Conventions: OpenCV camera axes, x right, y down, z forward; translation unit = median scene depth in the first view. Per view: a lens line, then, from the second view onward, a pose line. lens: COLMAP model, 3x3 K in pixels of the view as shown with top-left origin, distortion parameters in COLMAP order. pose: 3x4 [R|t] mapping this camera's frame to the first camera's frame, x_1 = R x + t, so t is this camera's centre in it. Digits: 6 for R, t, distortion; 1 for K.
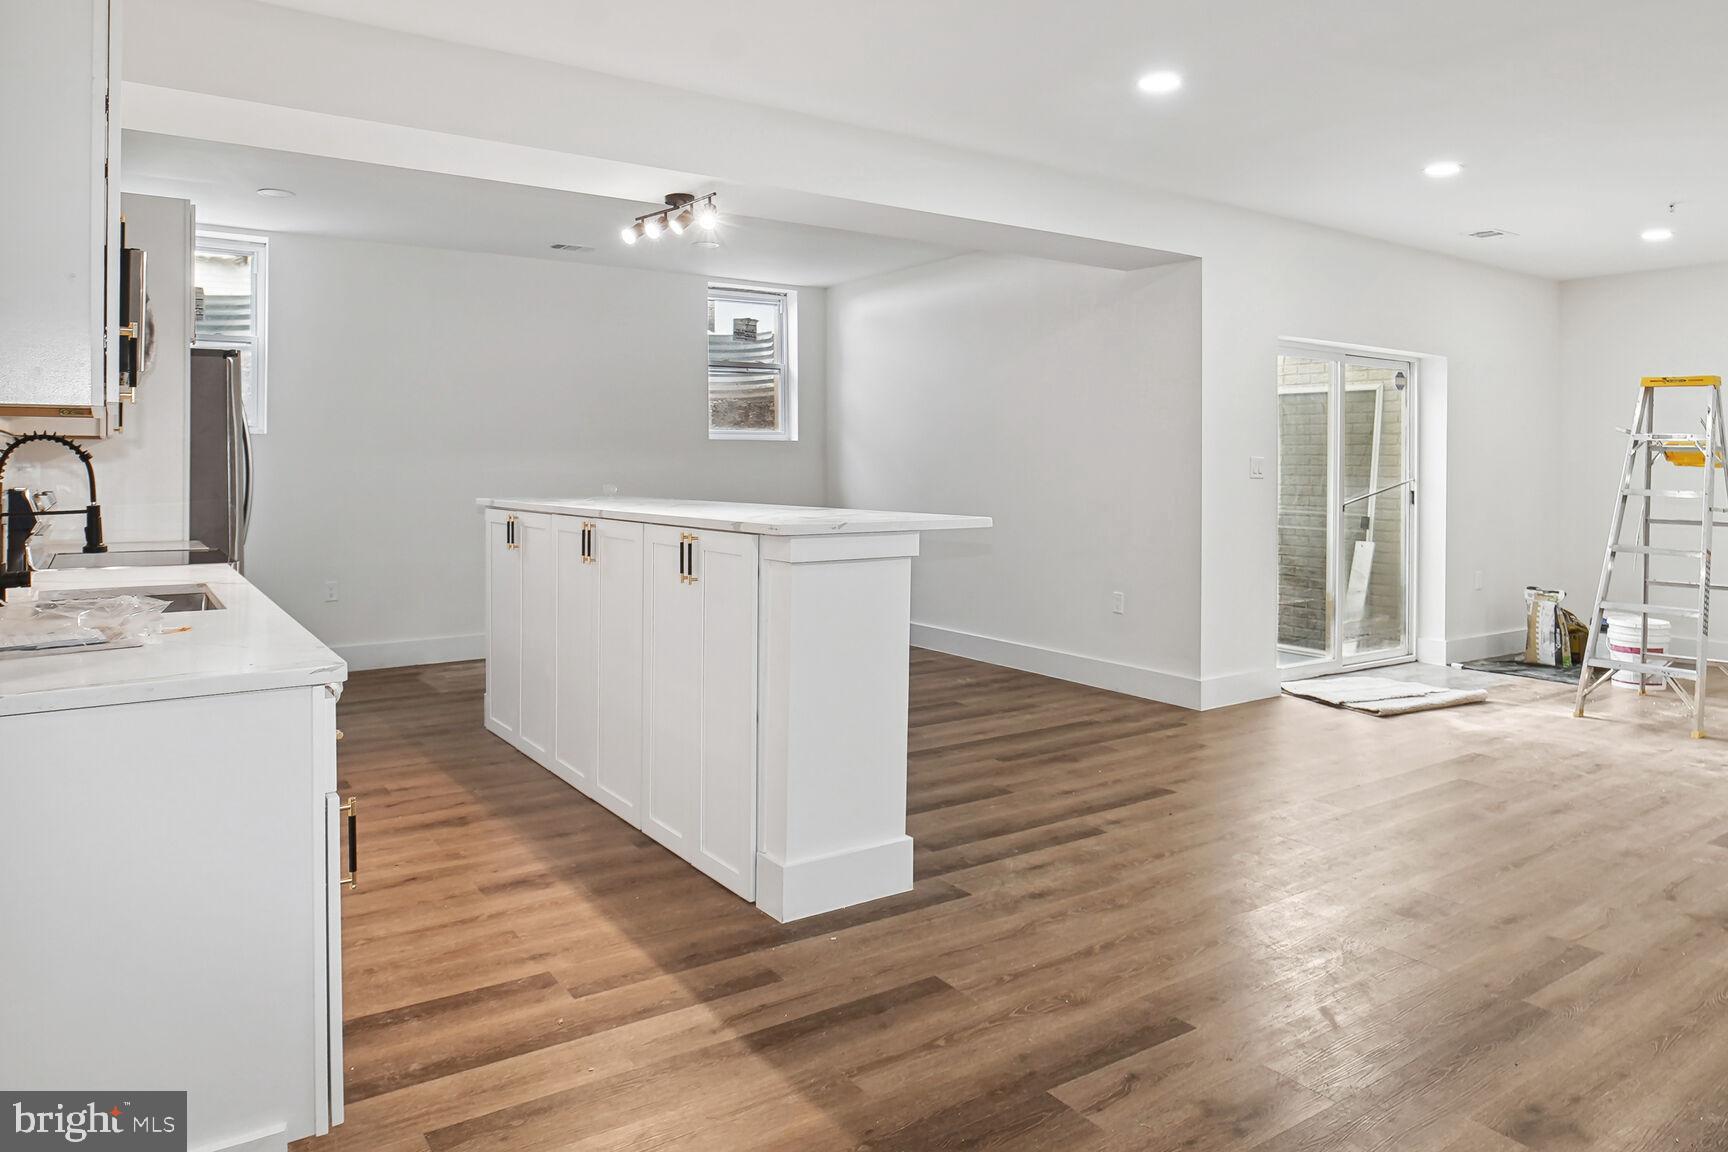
lens RADIAL K [[1108.4, 0, 866.3], [0, 1108.4, 455.1], [0, 0, 1]] dist [-0.007946, -0.001851]
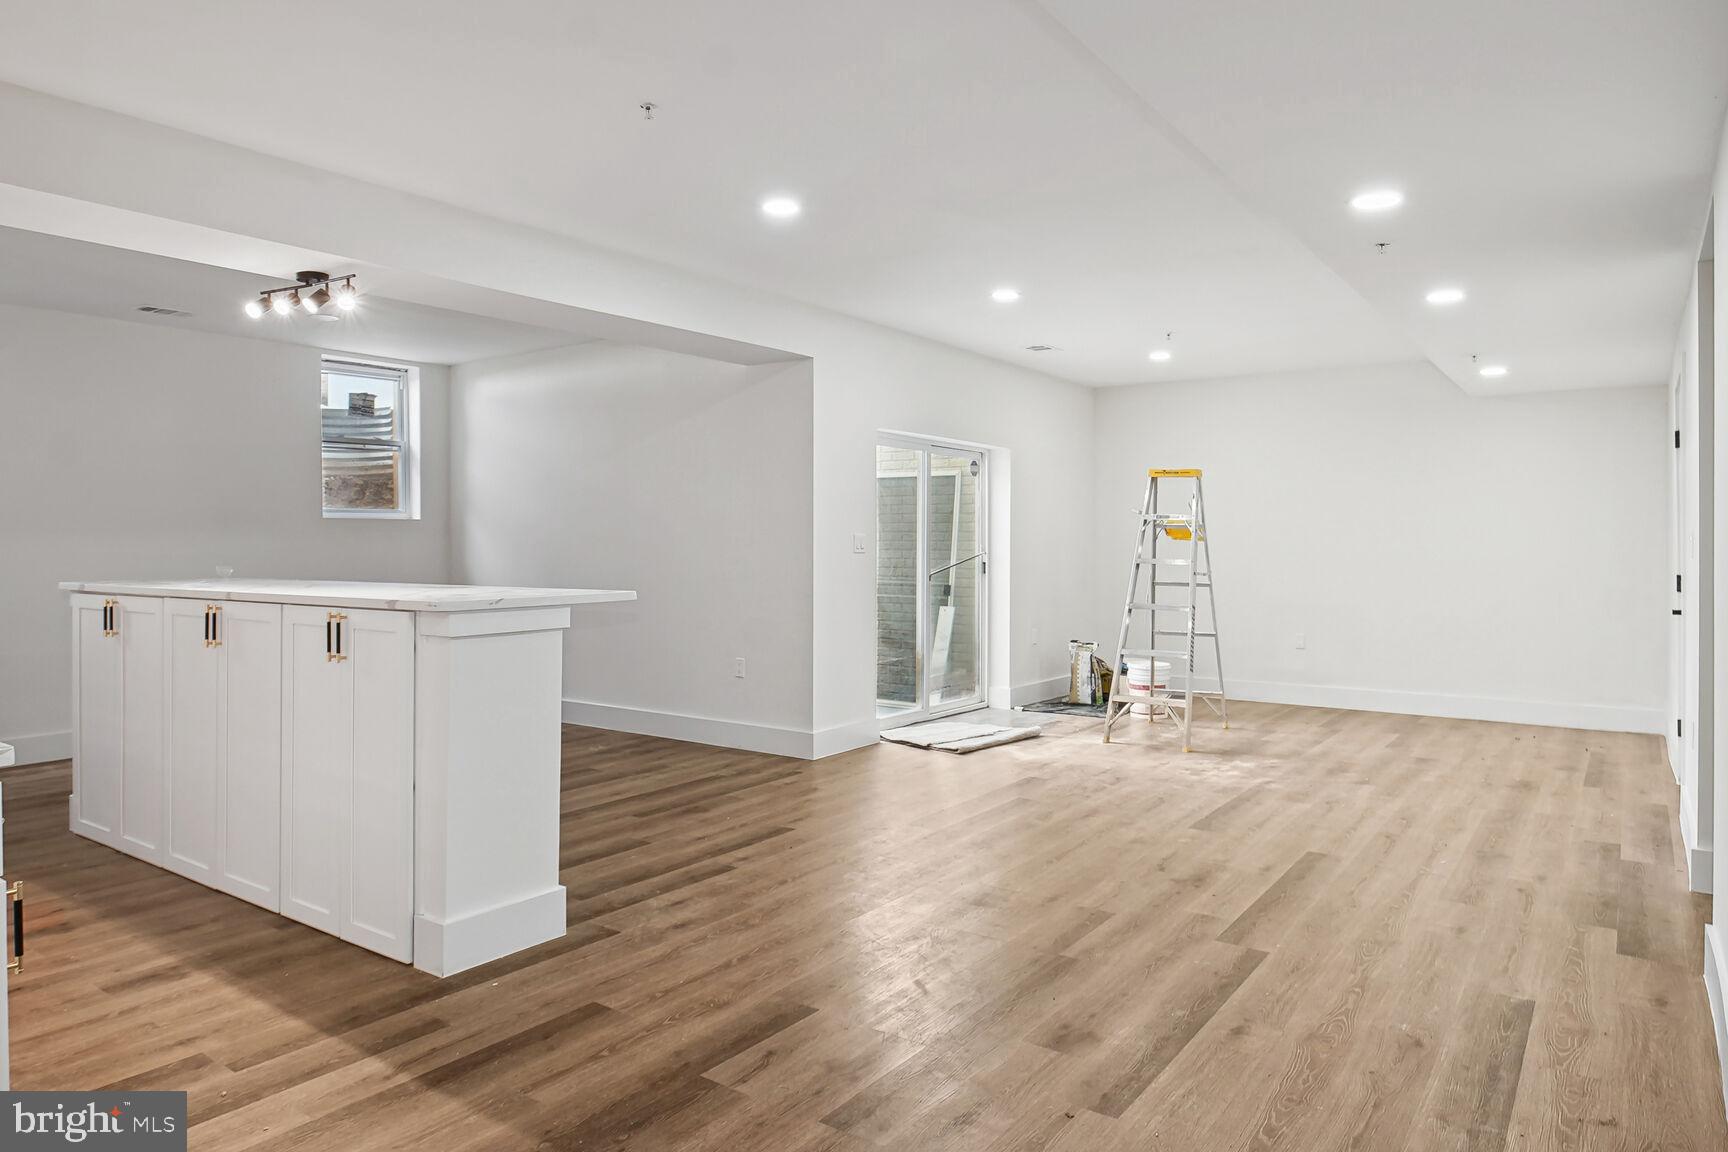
lens RADIAL K [[1089.4, 0, 846.2], [0, 1089.4, 538.0], [0, 0, 1]] dist [0.003597, 0.000355]
pose [[0.945820, -0.005230, 0.324651, -0.041169], [0.003152, 0.999971, 0.006928, -0.003299], [-0.324677, -0.005529, 0.945809, -0.095305]]
